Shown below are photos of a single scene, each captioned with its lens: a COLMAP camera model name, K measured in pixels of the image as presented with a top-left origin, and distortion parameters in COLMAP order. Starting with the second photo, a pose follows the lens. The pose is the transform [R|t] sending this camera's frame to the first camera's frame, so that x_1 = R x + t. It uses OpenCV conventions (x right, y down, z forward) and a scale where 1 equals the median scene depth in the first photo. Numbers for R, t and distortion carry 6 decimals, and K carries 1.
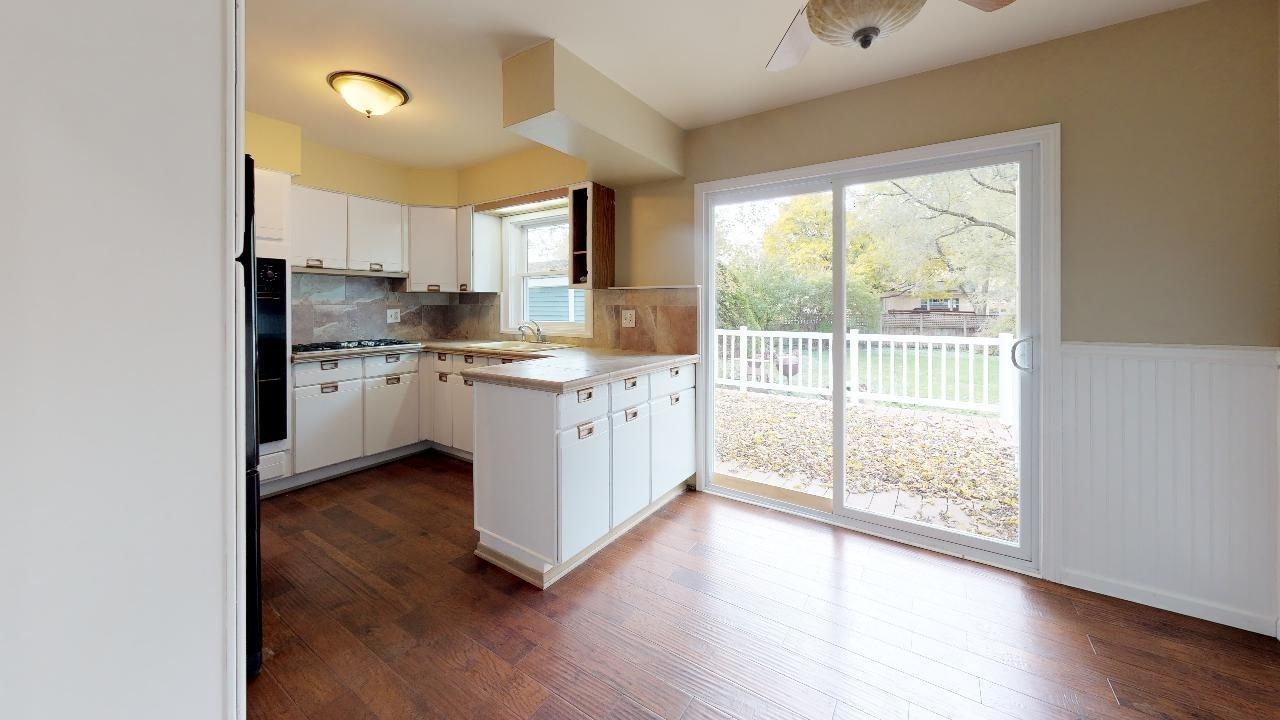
lens RADIAL K [[437.0, 0, 637.1], [0, 437.0, 308.8], [0, 0, 1]] dist [-0.000761, -0.000115]
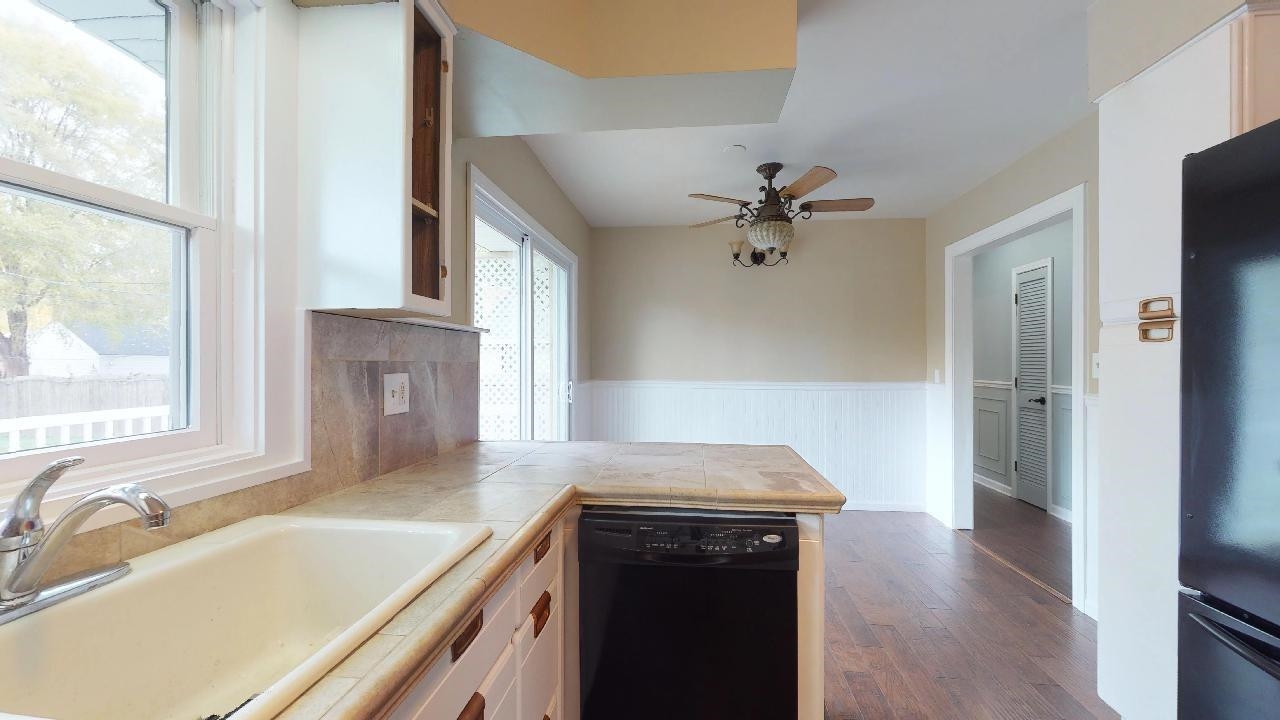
lens RADIAL K [[486.1, 0, 660.3], [0, 486.1, 359.5], [0, 0, 1]] dist [0.000664, -0.001013]
pose [[-0.468167, 0.001747, 0.883638, -0.487393], [0.003279, 0.999995, -0.000240, -0.008111], [-0.883634, 0.002785, -0.468170, 0.895271]]
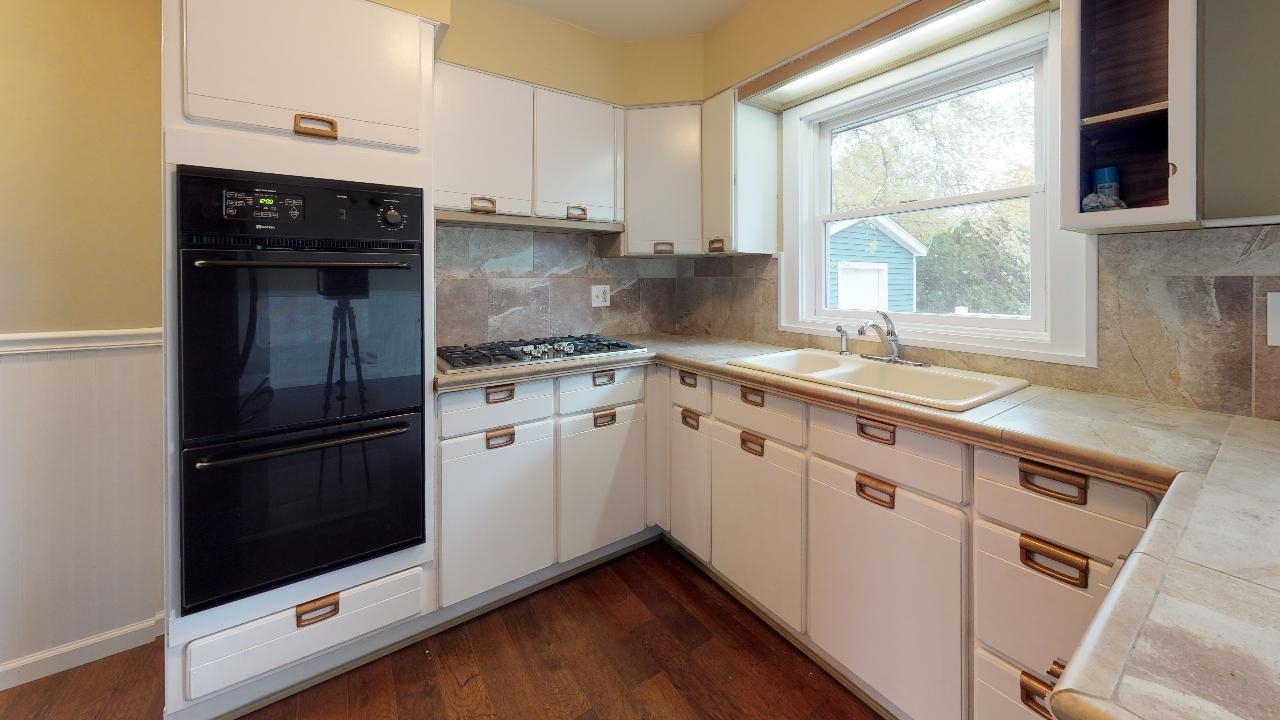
lens RADIAL K [[430.1, 0, 643.9], [0, 430.1, 279.4], [0, 0, 1]] dist [0.008963, -0.000725]
pose [[0.928195, -0.004033, -0.372071, -0.299184], [0.003945, 0.999992, -0.000998, -0.006708], [0.372072, -0.000542, 0.928204, 0.499015]]
